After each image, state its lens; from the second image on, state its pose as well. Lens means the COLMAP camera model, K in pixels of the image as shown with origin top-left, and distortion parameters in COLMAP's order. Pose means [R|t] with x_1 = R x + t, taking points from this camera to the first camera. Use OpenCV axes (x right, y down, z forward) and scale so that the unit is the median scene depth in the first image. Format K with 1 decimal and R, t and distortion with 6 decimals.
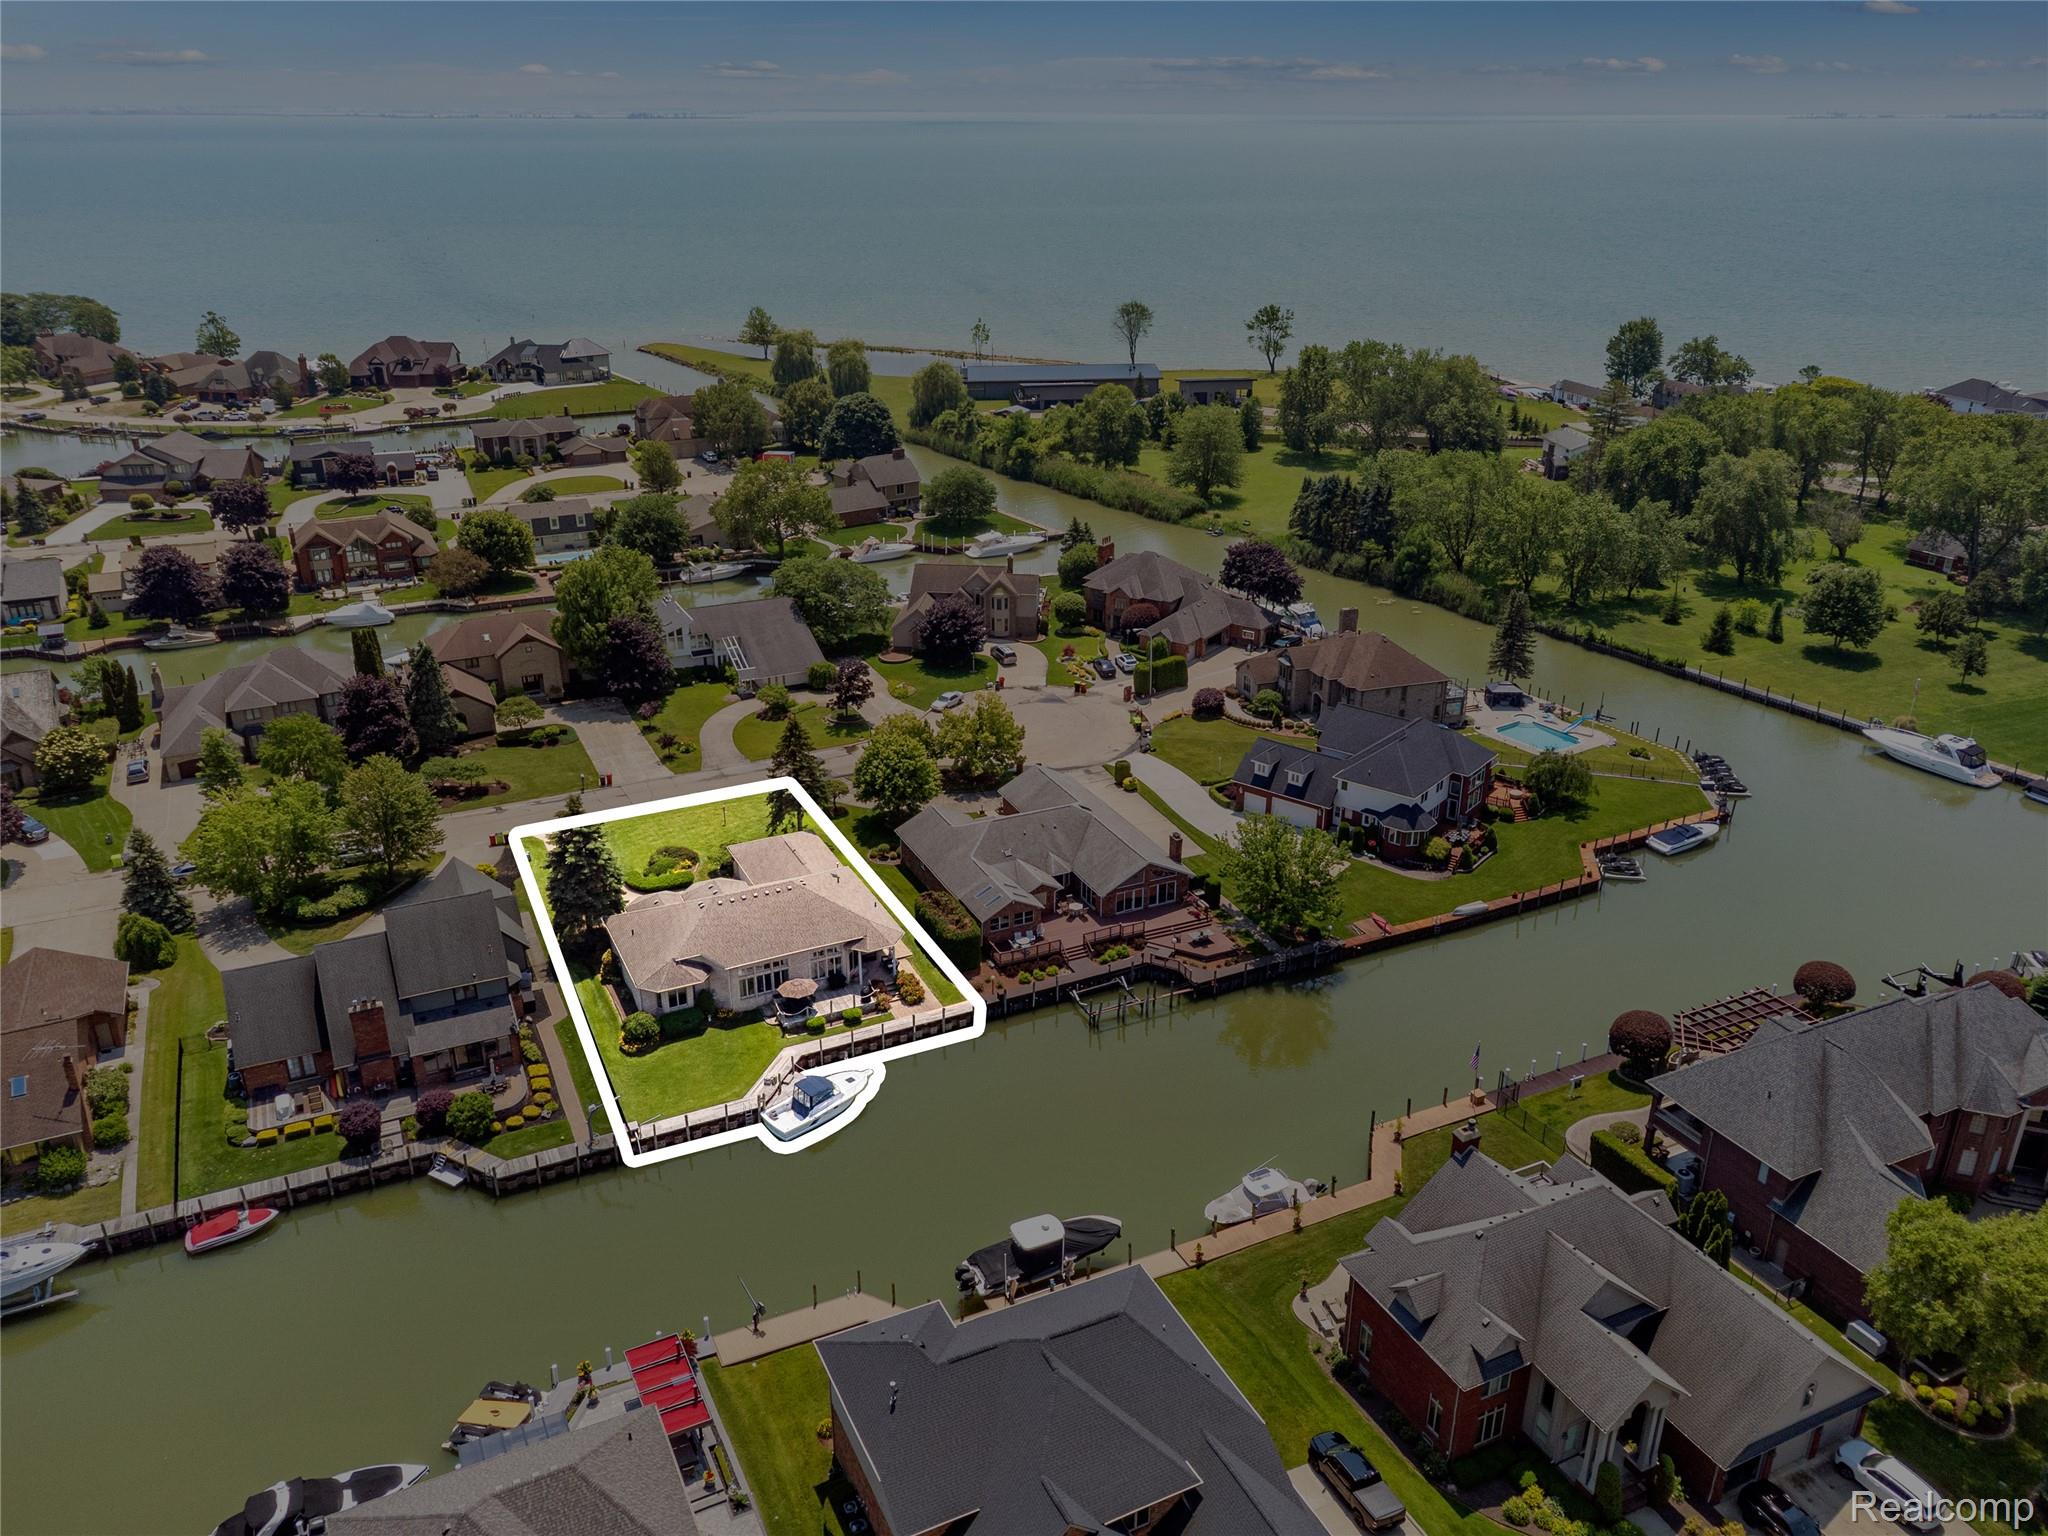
lens RADIAL K [[1512.4, 0, 1032.4], [0, 1512.4, 794.8], [0, 0, 1]] dist [0.044426, 0.000295]
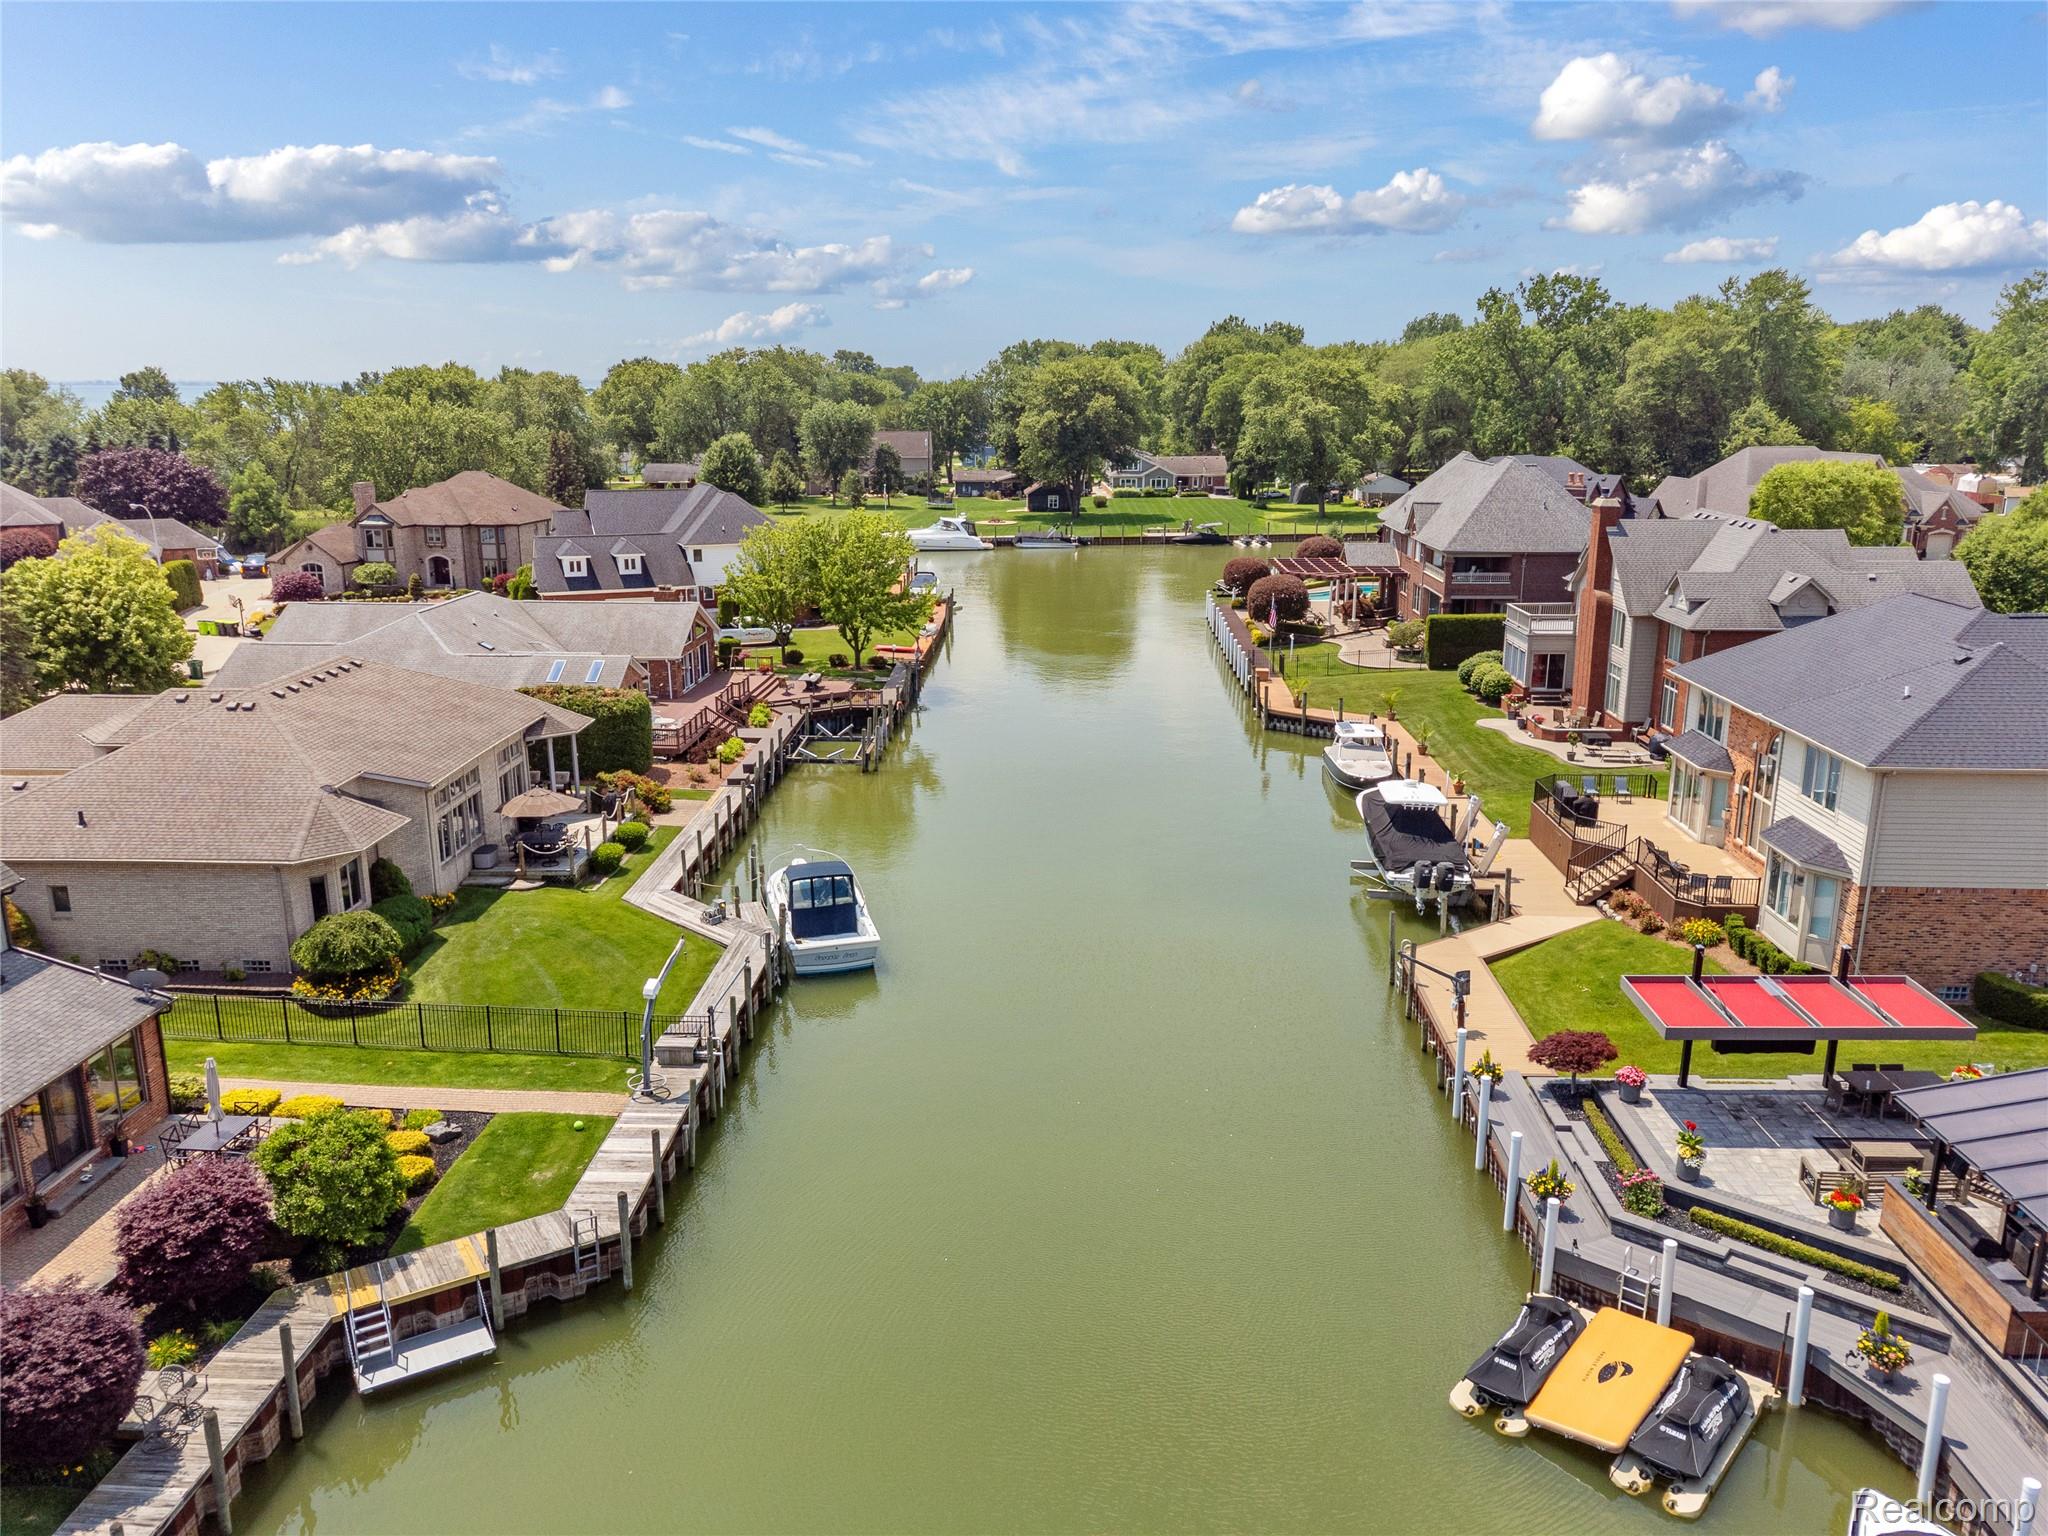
lens RADIAL K [[1517.3, 0, 1019.5], [0, 1517.3, 763.6], [0, 0, 1]] dist [0.012002, -0.004268]
pose [[0.482829, -0.219839, 0.847671, -0.473695], [0.359227, 0.932508, 0.037227, 0.149046], [-0.798644, 0.286532, 0.529214, 0.617996]]
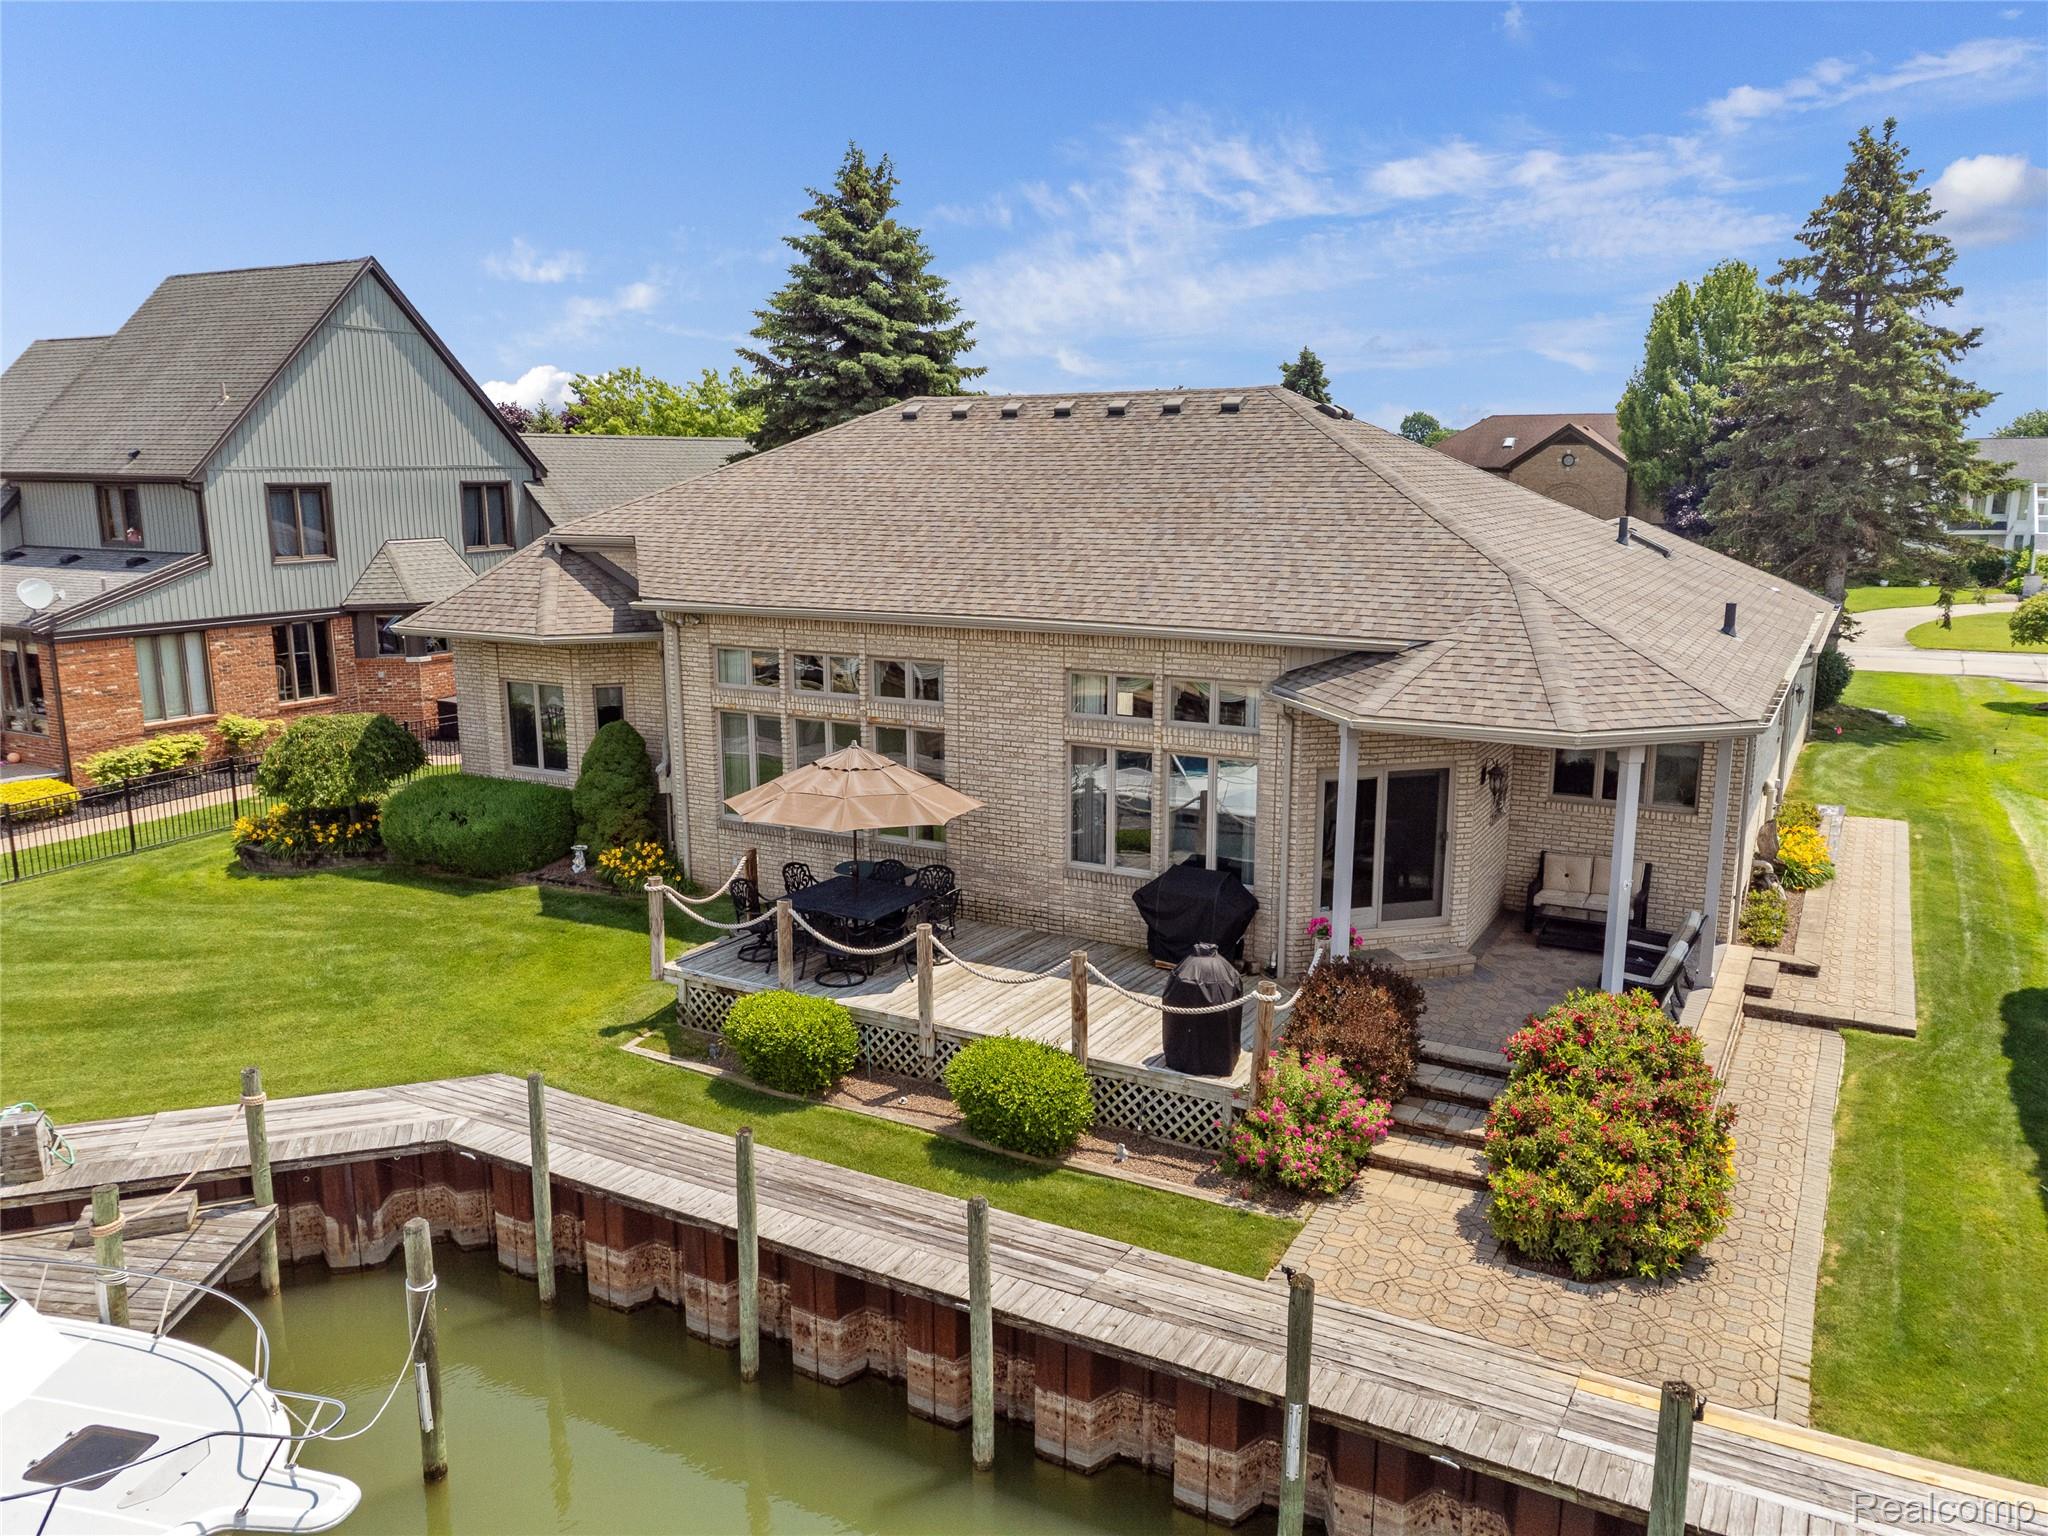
lens RADIAL K [[1517.3, 0, 1019.5], [0, 1517.3, 763.6], [0, 0, 1]] dist [0.012002, -0.004268]
pose [[0.560118, 0.151554, -0.814432, -0.017539], [-0.328899, 0.943002, -0.050718, 0.124132], [0.760325, 0.296273, 0.578039, 0.908205]]
